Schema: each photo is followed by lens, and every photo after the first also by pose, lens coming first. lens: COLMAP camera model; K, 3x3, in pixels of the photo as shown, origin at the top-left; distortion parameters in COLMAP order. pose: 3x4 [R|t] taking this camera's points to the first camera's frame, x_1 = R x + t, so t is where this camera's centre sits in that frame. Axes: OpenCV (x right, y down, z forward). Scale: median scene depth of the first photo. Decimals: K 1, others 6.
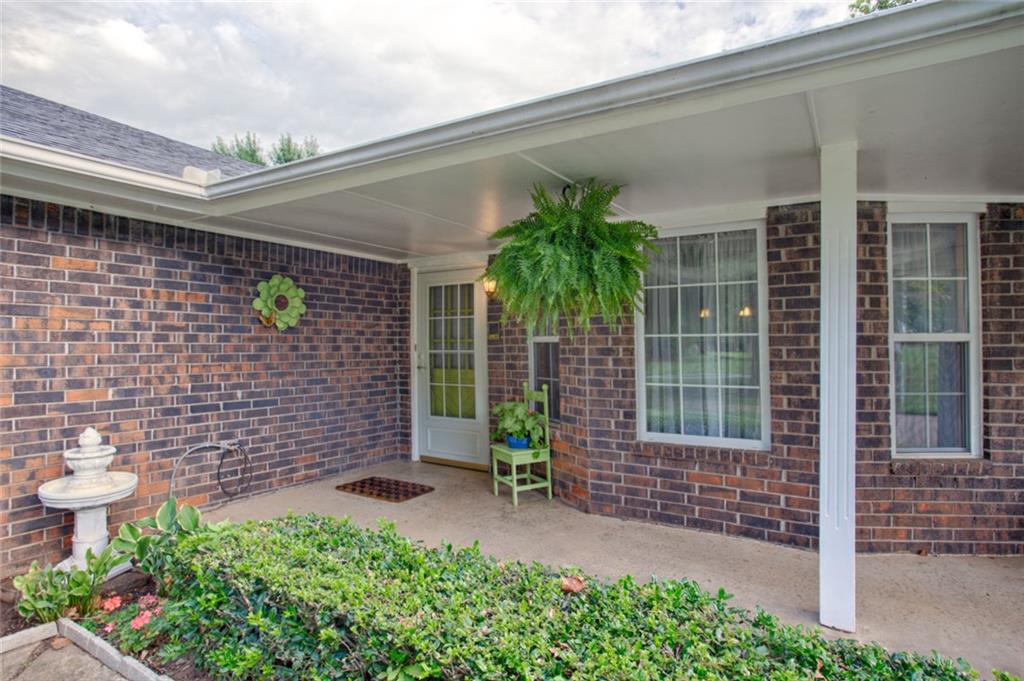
lens RADIAL K [[523.6, 0, 510.7], [0, 523.6, 345.0], [0, 0, 1]] dist [-0.028805, 0.001105]
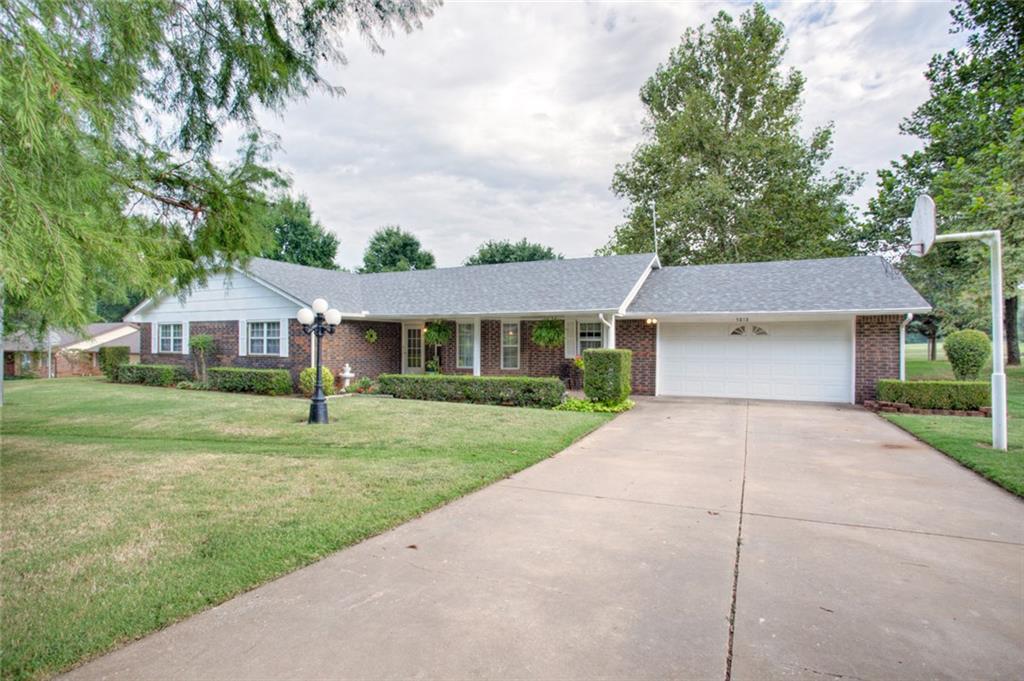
lens RADIAL K [[498.5, 0, 514.9], [0, 498.5, 338.0], [0, 0, 1]] dist [-0.040207, 0.006180]
pose [[0.993246, 0.003511, 0.115973, 0.176471], [-0.003171, 0.999990, -0.003120, -0.050460], [-0.115983, 0.002731, 0.993247, -2.500612]]
